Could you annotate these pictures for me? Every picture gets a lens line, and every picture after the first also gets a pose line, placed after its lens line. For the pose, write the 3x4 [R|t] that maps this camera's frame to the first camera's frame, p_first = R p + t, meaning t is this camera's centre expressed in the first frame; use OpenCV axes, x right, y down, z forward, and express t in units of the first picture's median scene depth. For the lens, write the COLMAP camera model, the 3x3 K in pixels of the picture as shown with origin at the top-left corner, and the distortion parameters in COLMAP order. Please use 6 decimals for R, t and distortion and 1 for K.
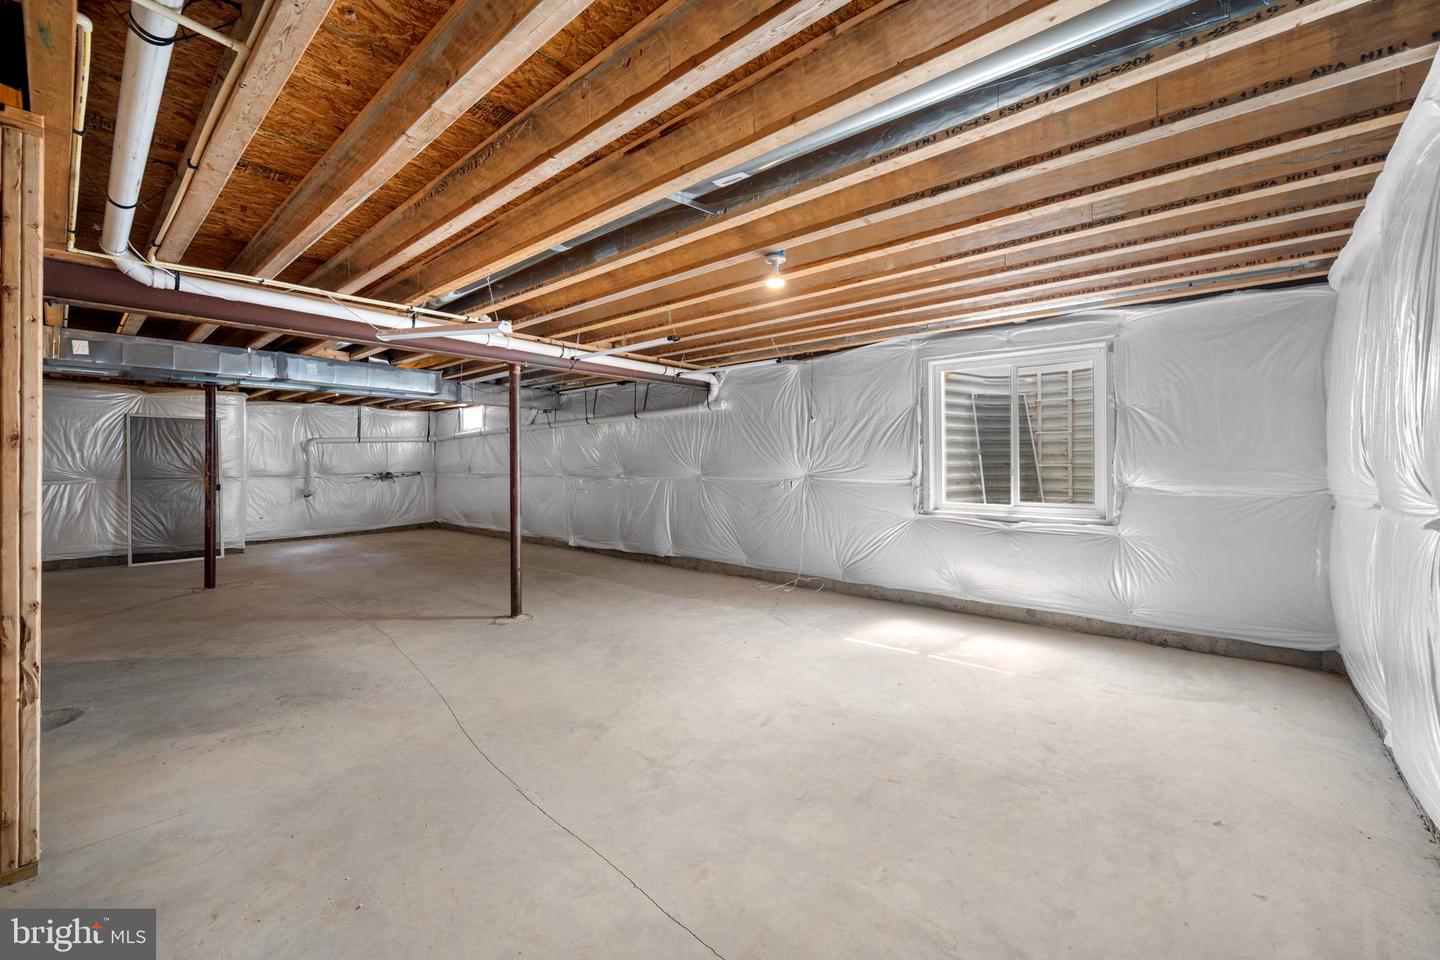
lens RADIAL K [[578.5, 0, 723.3], [0, 578.5, 468.9], [0, 0, 1]] dist [0.004409, 0.000011]
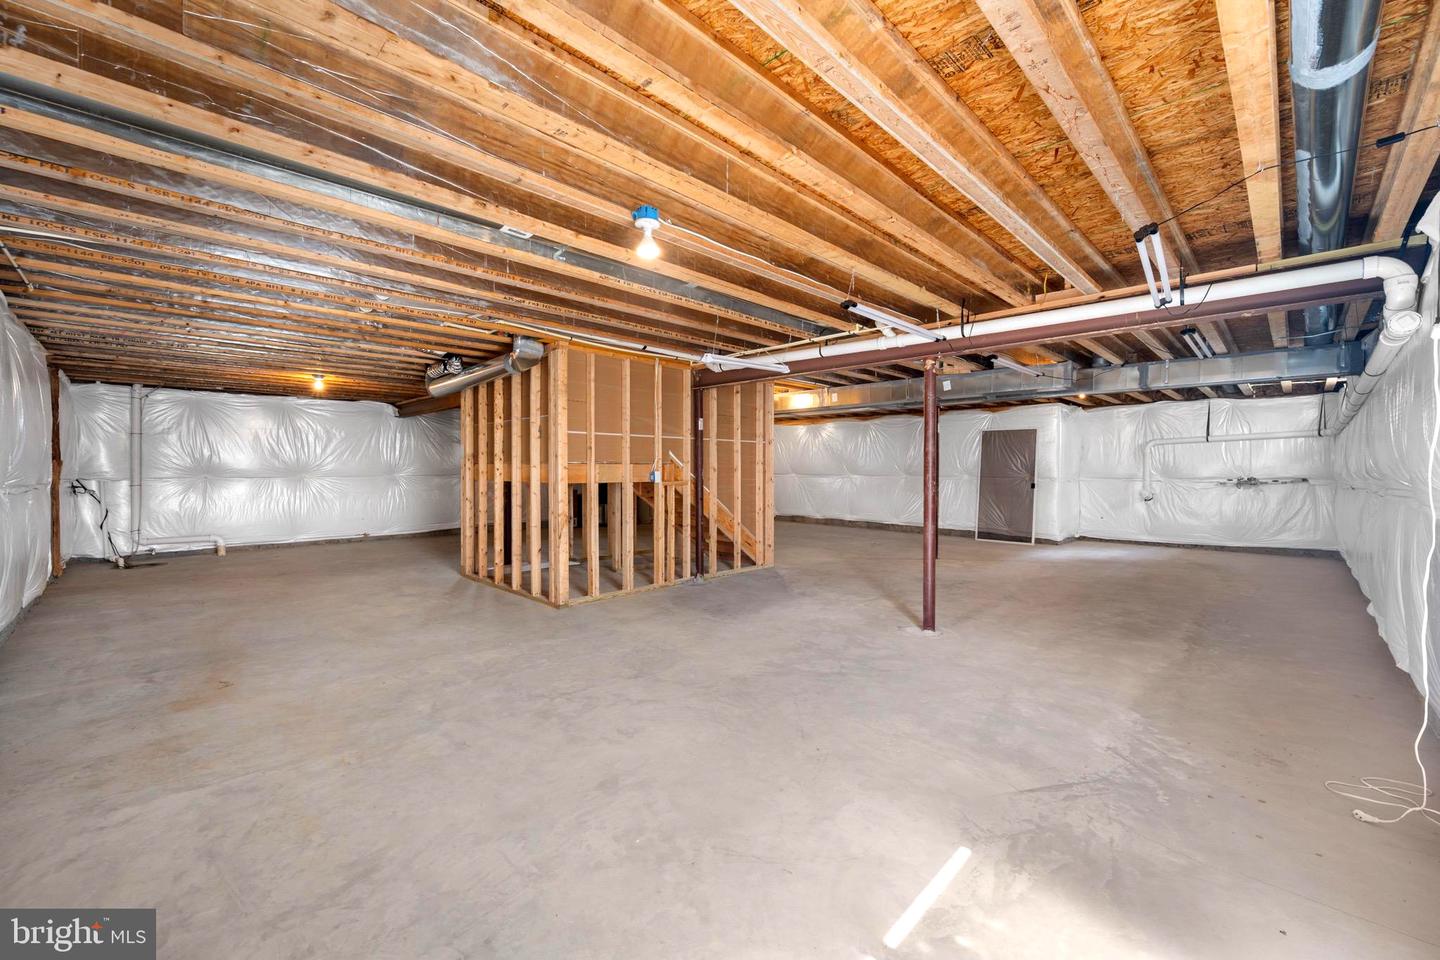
lens RADIAL K [[578.5, 0, 723.8], [0, 578.5, 470.2], [0, 0, 1]] dist [0.004409, 0.000011]
pose [[-0.060658, 0.009220, -0.998116, 0.701867], [-0.012133, 0.999877, 0.009973, -0.008589], [0.998085, 0.012715, -0.060539, 0.870225]]
